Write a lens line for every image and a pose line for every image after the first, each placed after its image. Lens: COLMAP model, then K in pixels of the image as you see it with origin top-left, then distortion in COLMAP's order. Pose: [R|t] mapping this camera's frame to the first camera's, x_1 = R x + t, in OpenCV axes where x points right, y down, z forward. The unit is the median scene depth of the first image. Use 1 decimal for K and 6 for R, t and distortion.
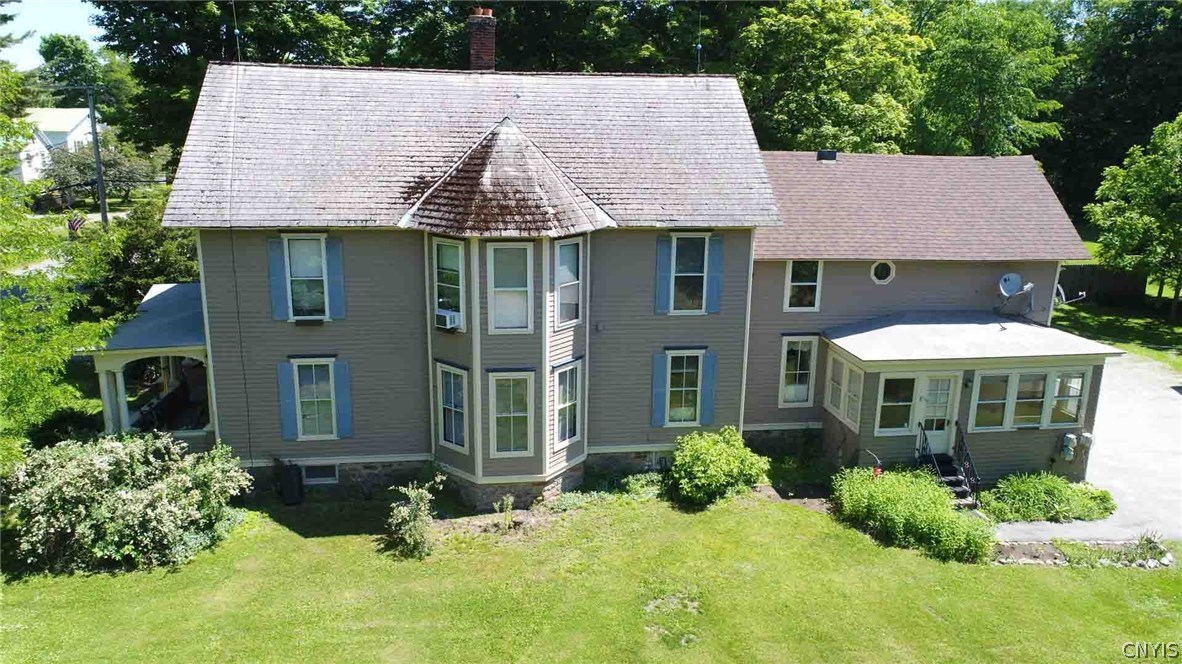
lens RADIAL K [[787.1, 0, 591.3], [0, 787.1, 336.5], [0, 0, 1]] dist [0.000805, -0.004491]
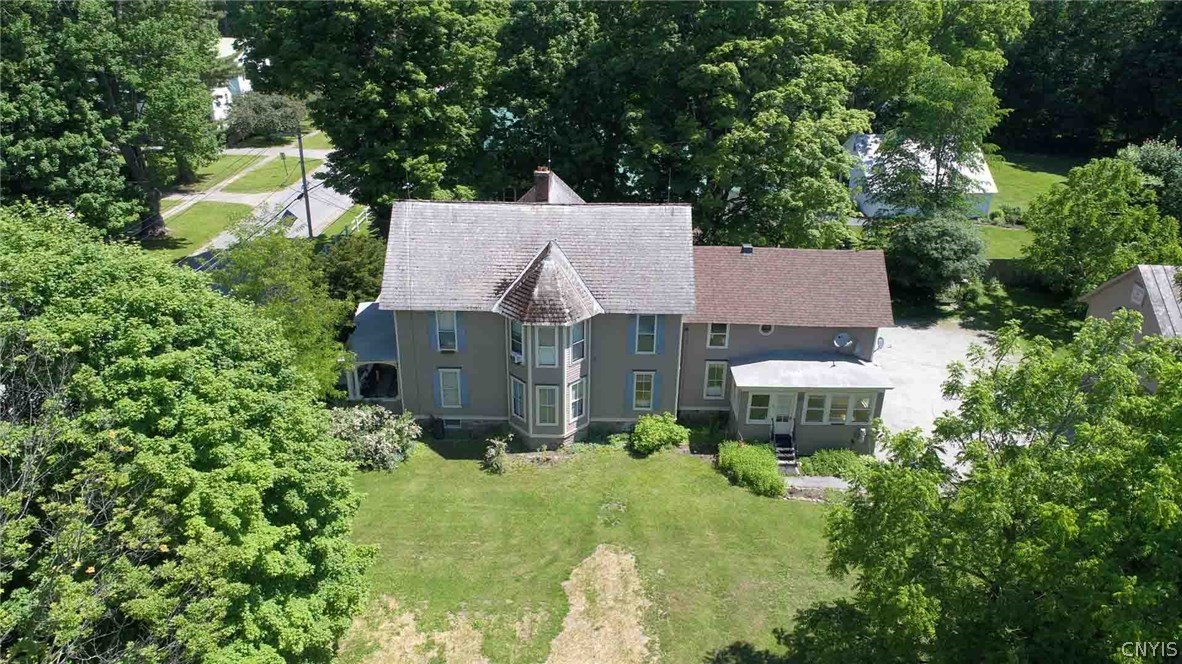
lens RADIAL K [[787.1, 0, 592.9], [0, 787.1, 337.1], [0, 0, 1]] dist [0.000805, -0.004491]
pose [[0.990356, 0.058138, -0.125756, 0.241047], [-0.034331, 0.982366, 0.183786, -0.420131], [0.134223, -0.177697, 0.974889, -0.844925]]
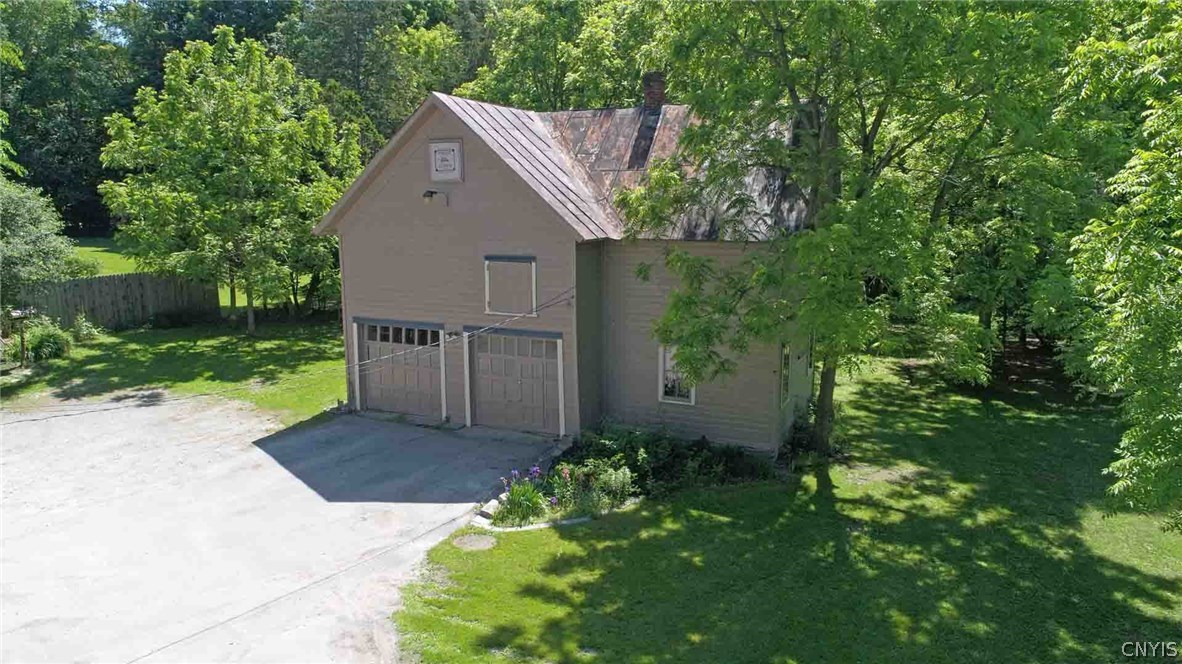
lens RADIAL K [[787.1, 0, 580.6], [0, 787.1, 330.7], [0, 0, 1]] dist [0.000805, -0.004491]
pose [[0.533694, -0.150956, 0.832095, 0.624212], [0.195183, 0.979362, 0.052485, -0.005515], [-0.822845, 0.134400, 0.552144, 0.729193]]
